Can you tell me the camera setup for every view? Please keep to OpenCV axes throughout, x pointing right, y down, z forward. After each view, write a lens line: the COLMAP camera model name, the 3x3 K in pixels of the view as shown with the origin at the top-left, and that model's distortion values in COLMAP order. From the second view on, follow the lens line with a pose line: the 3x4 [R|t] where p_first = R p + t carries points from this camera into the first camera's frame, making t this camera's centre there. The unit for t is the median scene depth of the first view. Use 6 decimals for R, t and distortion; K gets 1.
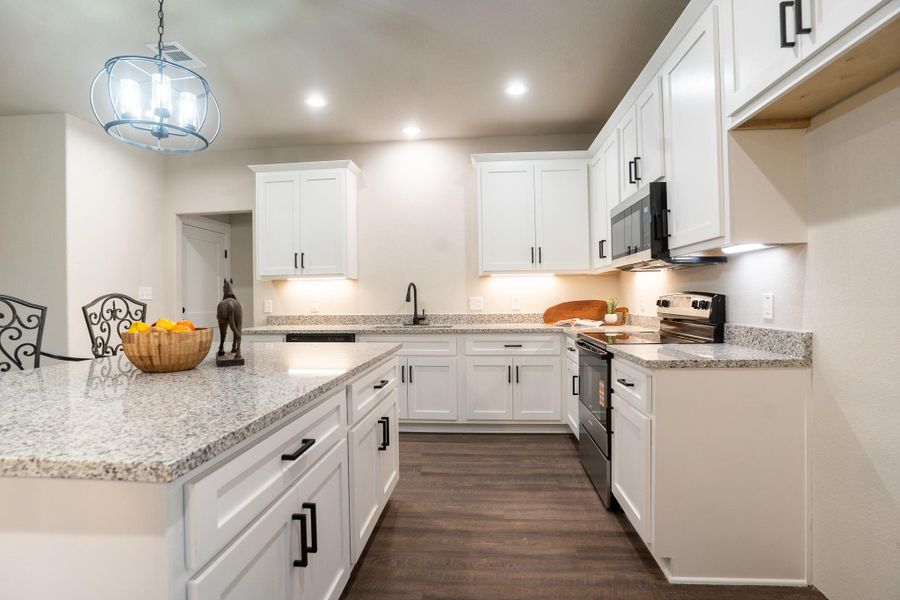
lens RADIAL K [[442.2, 0, 449.9], [0, 442.2, 299.8], [0, 0, 1]] dist [-0.071461, 0.024335]
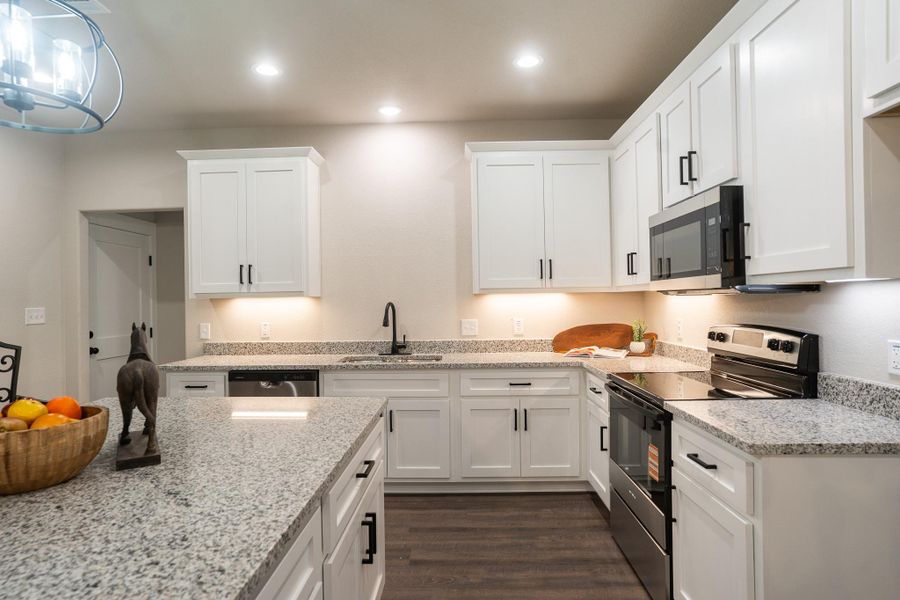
lens RADIAL K [[497.3, 0, 449.7], [0, 497.3, 301.4], [0, 0, 1]] dist [-0.042736, 0.020894]
pose [[0.998069, -0.001622, 0.062092, -0.052718], [0.001851, 0.999992, -0.003640, -0.056493], [-0.062086, 0.003748, 0.998064, 0.149081]]
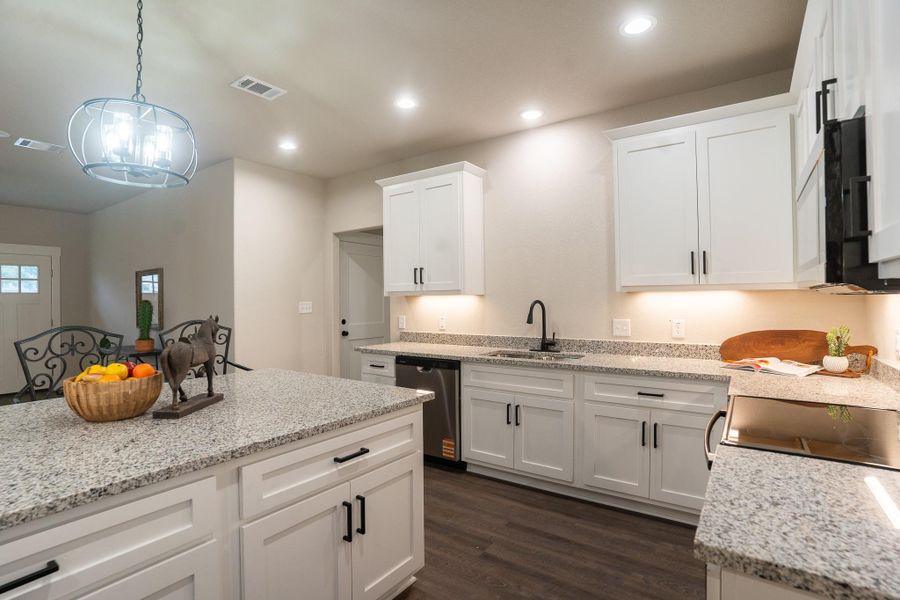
lens RADIAL K [[442.2, 0, 447.9], [0, 442.2, 300.2], [0, 0, 1]] dist [-0.071461, 0.024335]
pose [[0.864932, 0.005726, -0.501857, 0.281522], [-0.004204, 0.999982, 0.004164, -0.063131], [0.501872, -0.001492, 0.864941, 0.322091]]
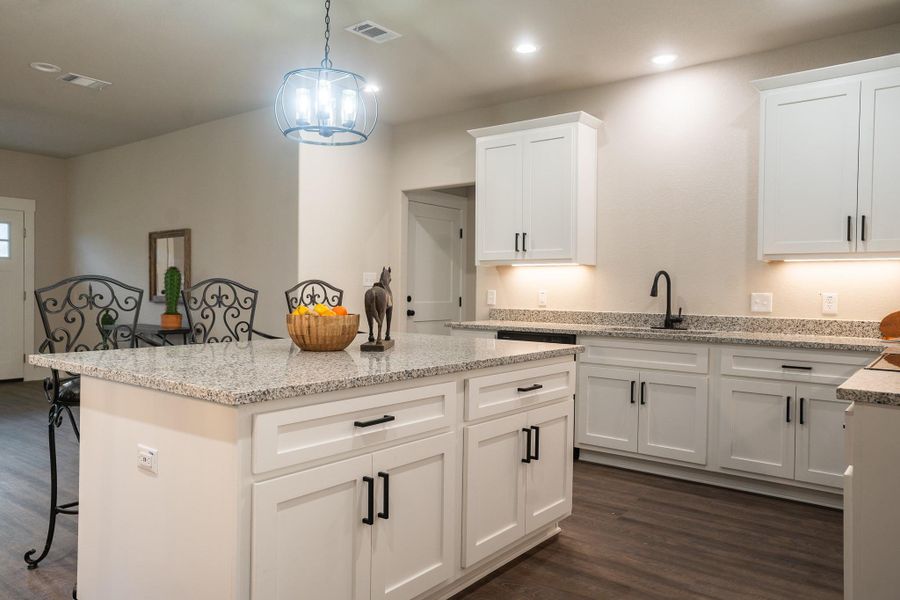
lens RADIAL K [[646.2, 0, 446.8], [0, 646.2, 300.6], [0, 0, 1]] dist [-0.009387, 0.034819]
pose [[0.838237, 0.033133, -0.544298, 0.304880], [-0.025167, 0.999439, 0.022081, -0.005419], [0.544725, -0.004811, 0.838601, -0.131582]]
